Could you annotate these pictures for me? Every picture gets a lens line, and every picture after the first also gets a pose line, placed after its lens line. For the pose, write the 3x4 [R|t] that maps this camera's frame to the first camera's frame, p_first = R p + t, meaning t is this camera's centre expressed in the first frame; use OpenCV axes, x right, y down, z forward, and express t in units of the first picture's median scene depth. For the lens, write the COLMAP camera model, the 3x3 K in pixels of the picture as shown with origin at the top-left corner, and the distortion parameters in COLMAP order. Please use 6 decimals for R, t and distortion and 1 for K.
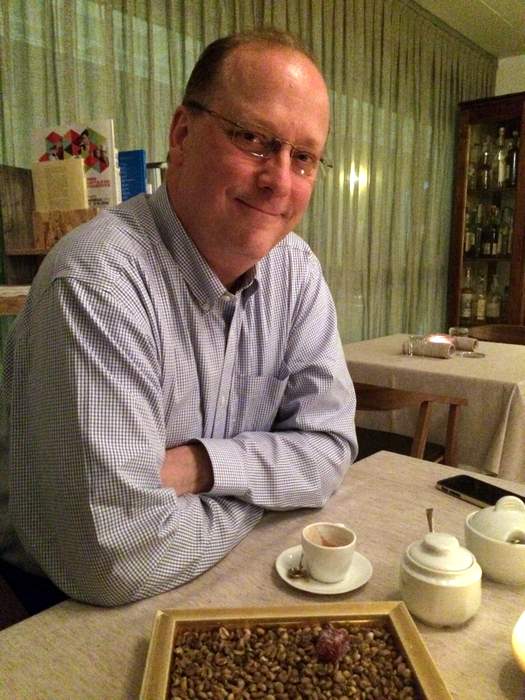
lens RADIAL K [[605.0, 0, 262.3], [0, 605.0, 348.8], [0, 0, 1]] dist [-0.000060, -0.003626]
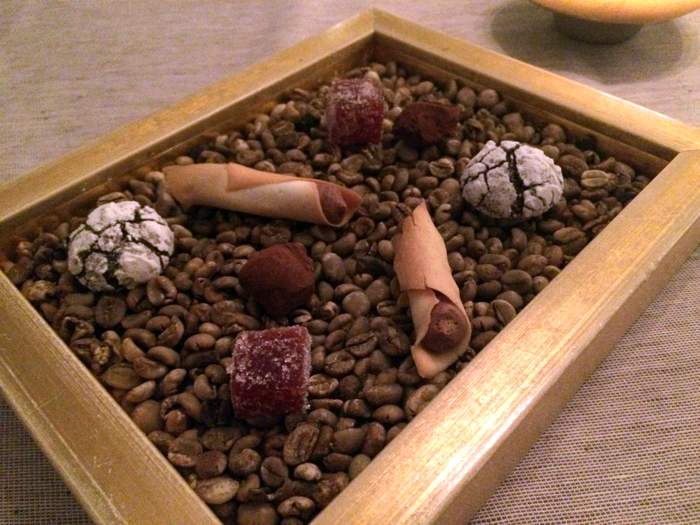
lens RADIAL K [[605.0, 0, 349.9], [0, 605.0, 263.0], [0, 0, 1]] dist [-0.000060, -0.003626]
pose [[0.729240, -0.507502, 0.458967, -0.167307], [0.135979, 0.764856, 0.629686, 0.281632], [-0.670611, -0.396782, 0.626774, 0.660366]]
